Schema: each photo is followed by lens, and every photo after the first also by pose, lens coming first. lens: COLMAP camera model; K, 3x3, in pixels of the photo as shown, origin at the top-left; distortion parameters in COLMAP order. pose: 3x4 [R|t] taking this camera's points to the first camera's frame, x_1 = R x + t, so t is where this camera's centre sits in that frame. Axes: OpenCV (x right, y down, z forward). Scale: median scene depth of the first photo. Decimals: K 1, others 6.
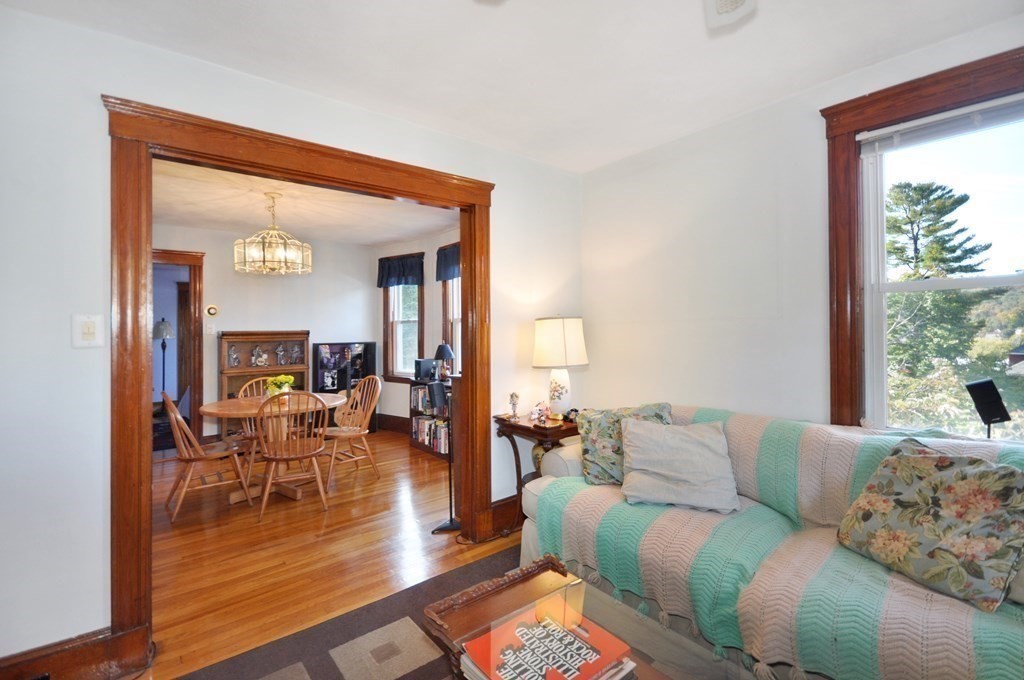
lens RADIAL K [[452.5, 0, 510.7], [0, 452.5, 331.7], [0, 0, 1]] dist [0.002963, -0.004134]
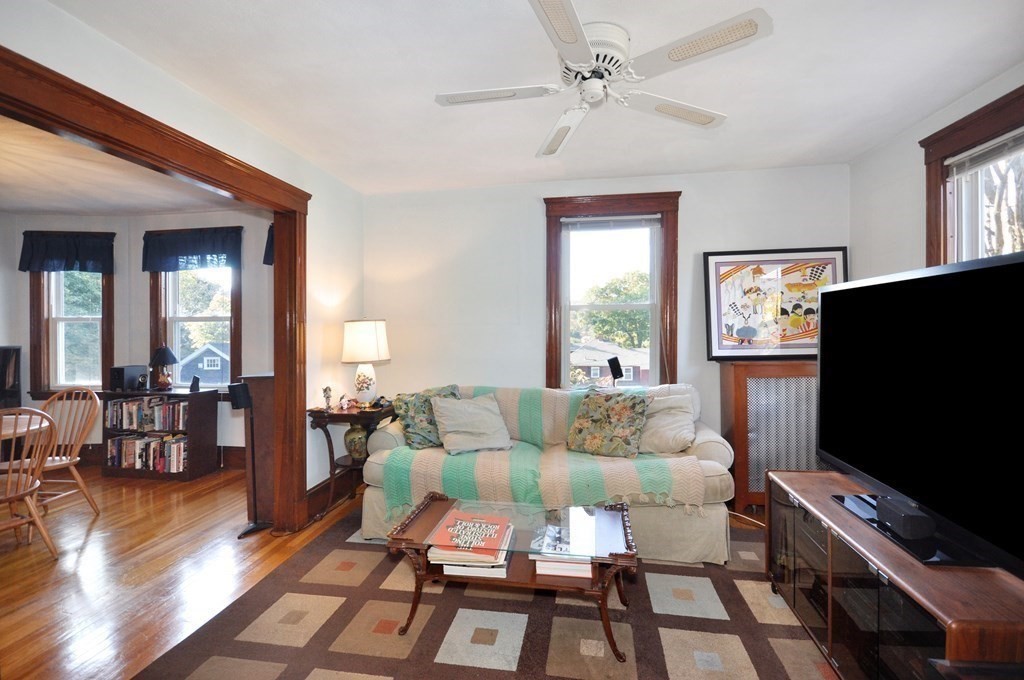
lens RADIAL K [[452.5, 0, 513.4], [0, 452.5, 329.8], [0, 0, 1]] dist [0.002963, -0.004134]
pose [[0.747748, 0.010202, 0.663904, -0.436829], [-0.001875, 0.999910, -0.013254, 0.010655], [-0.663980, 0.008666, 0.747700, -0.140350]]
